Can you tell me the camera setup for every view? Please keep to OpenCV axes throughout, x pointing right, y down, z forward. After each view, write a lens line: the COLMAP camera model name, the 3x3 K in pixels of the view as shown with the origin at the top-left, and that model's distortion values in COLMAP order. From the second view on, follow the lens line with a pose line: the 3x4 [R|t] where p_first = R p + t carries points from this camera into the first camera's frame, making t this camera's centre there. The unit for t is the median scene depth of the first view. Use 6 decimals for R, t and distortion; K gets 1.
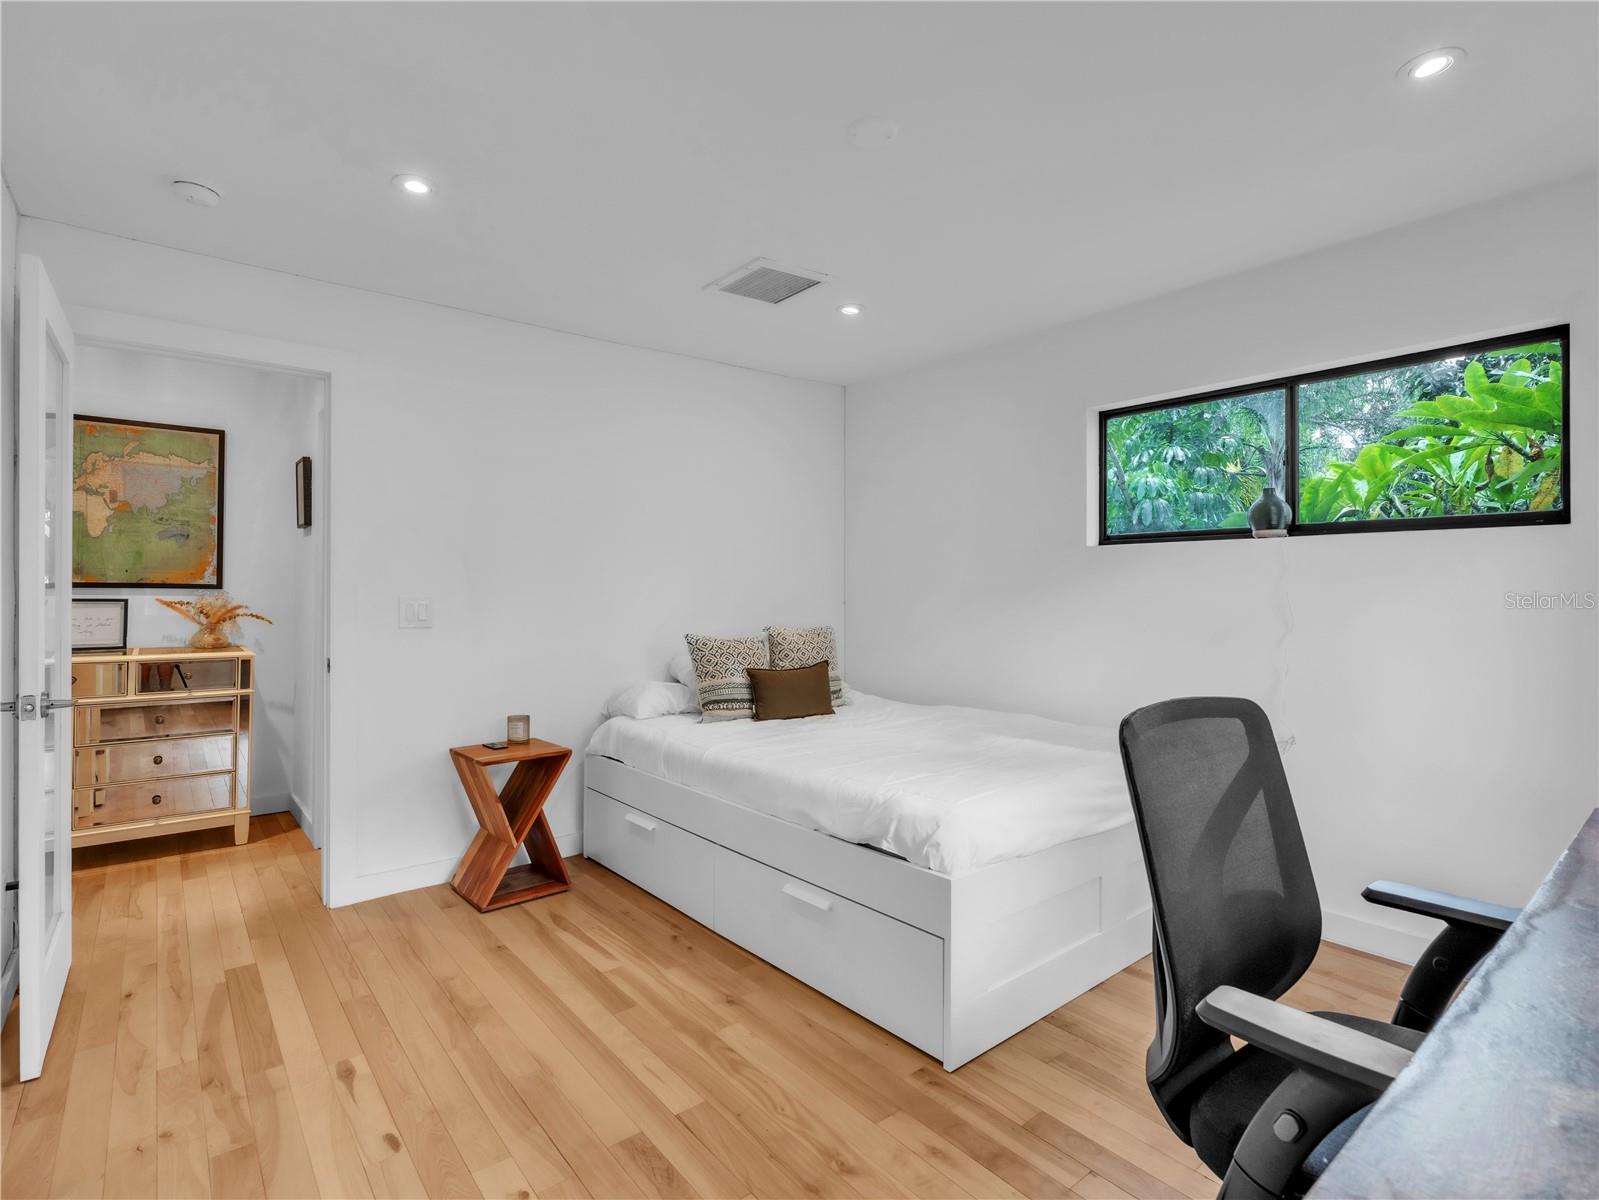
lens RADIAL K [[789.4, 0, 799.5], [0, 789.4, 600.0], [0, 0, 1]] dist [-0.005638, 0.000732]
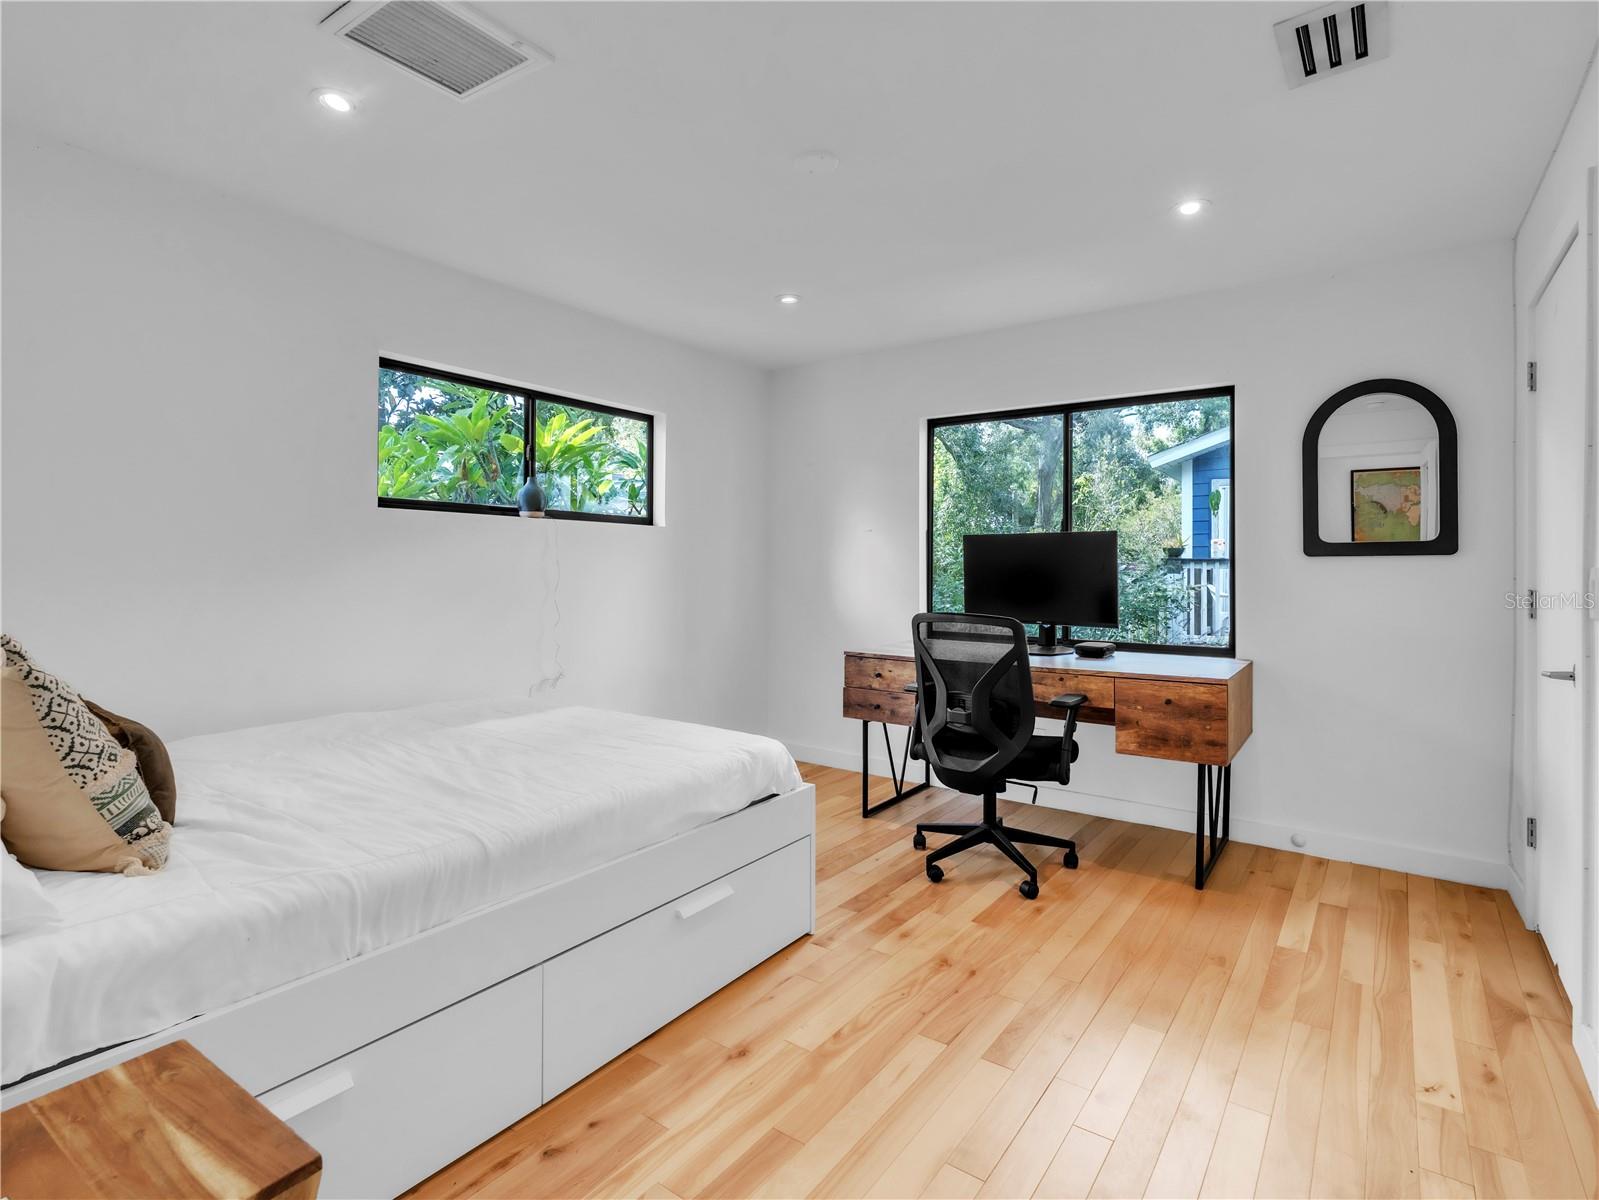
lens RADIAL K [[789.4, 0, 799.5], [0, 789.4, 600.0], [0, 0, 1]] dist [-0.005638, 0.000732]
pose [[-0.253639, -0.032697, 0.966746, -0.934371], [-0.001791, 0.999443, 0.033333, 0.008618], [-0.967297, 0.006723, -0.253556, 1.213845]]
